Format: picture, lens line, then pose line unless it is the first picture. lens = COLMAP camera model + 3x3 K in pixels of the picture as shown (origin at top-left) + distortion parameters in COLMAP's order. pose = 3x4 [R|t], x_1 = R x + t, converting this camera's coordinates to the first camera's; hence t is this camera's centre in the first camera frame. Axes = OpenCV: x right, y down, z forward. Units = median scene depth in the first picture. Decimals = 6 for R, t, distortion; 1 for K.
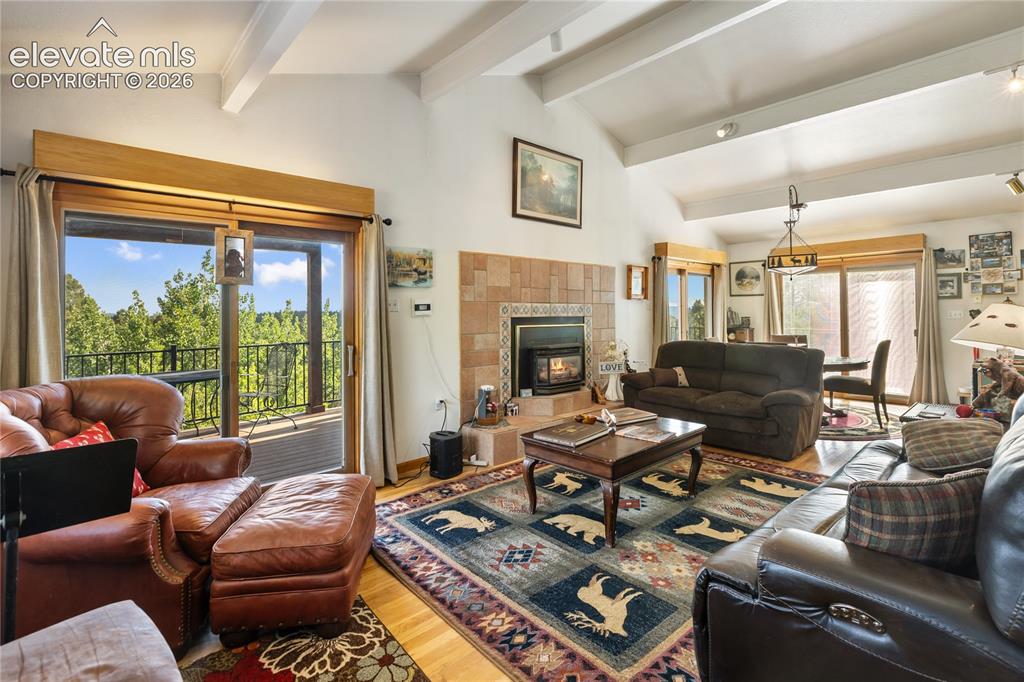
lens RADIAL K [[476.0, 0, 507.9], [0, 476.0, 305.5], [0, 0, 1]] dist [0.001816, 0.000207]
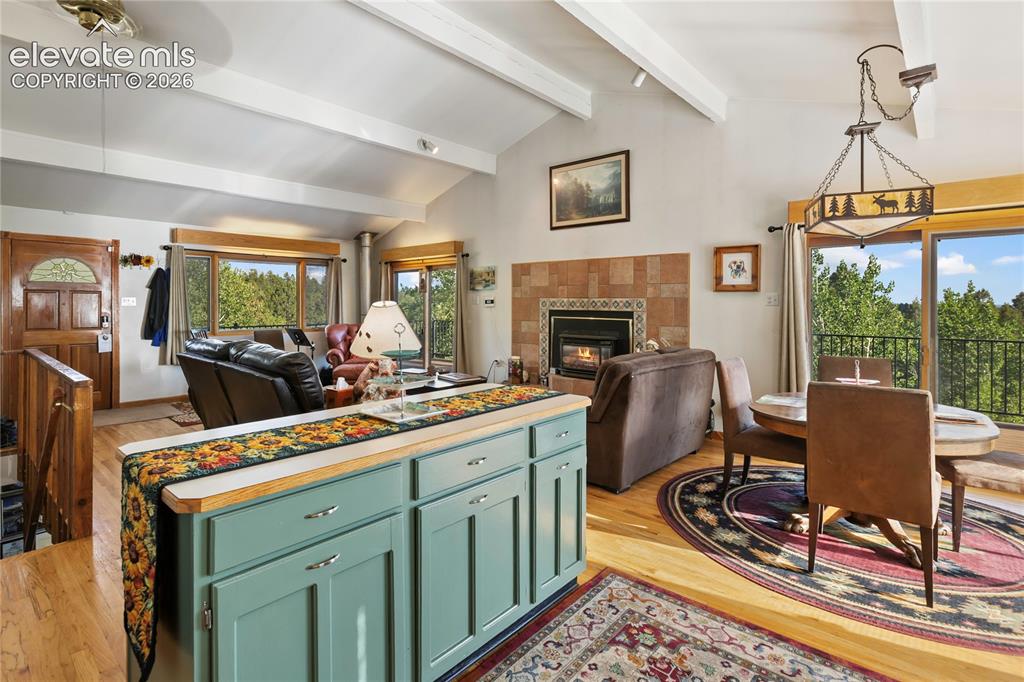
lens RADIAL K [[499.8, 0, 481.3], [0, 499.8, 303.8], [0, 0, 1]] dist [0.001388, 0.000635]
pose [[0.085365, 0.010198, -0.996298, 1.333017], [0.009577, 0.999893, 0.011055, -0.007256], [0.996304, -0.010485, 0.085258, 0.707925]]
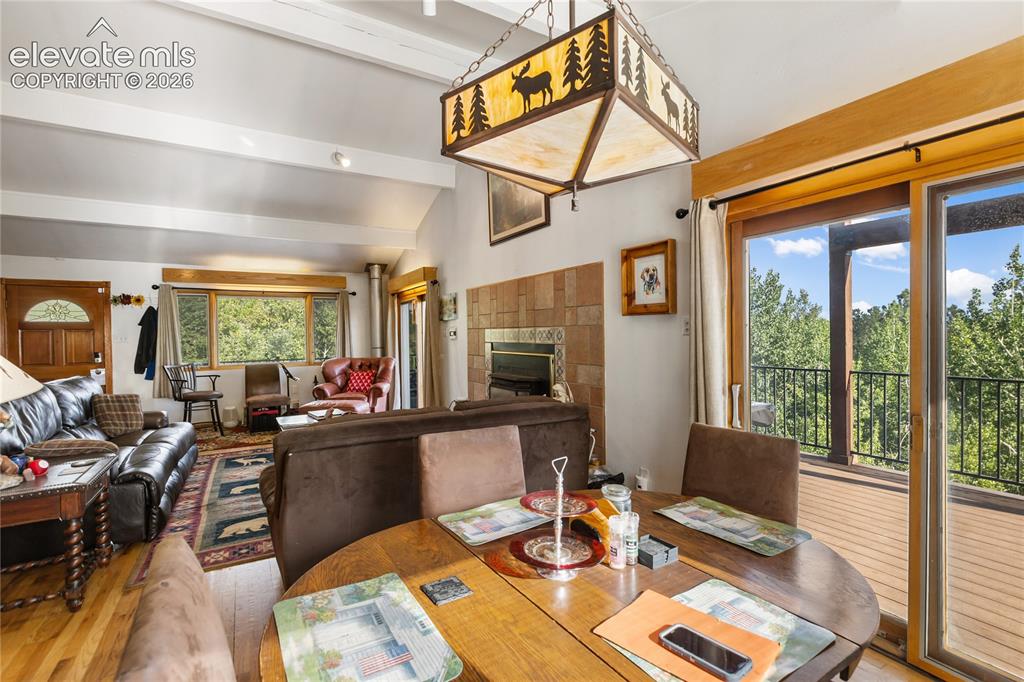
lens RADIAL K [[460.3, 0, 521.0], [0, 460.3, 339.9], [0, 0, 1]] dist [0.001006, 0.000010]
pose [[-0.186190, 0.024022, -0.982220, 1.006285], [0.026963, 0.999449, 0.019332, 0.001741], [0.982144, -0.022884, -0.186735, 1.261839]]
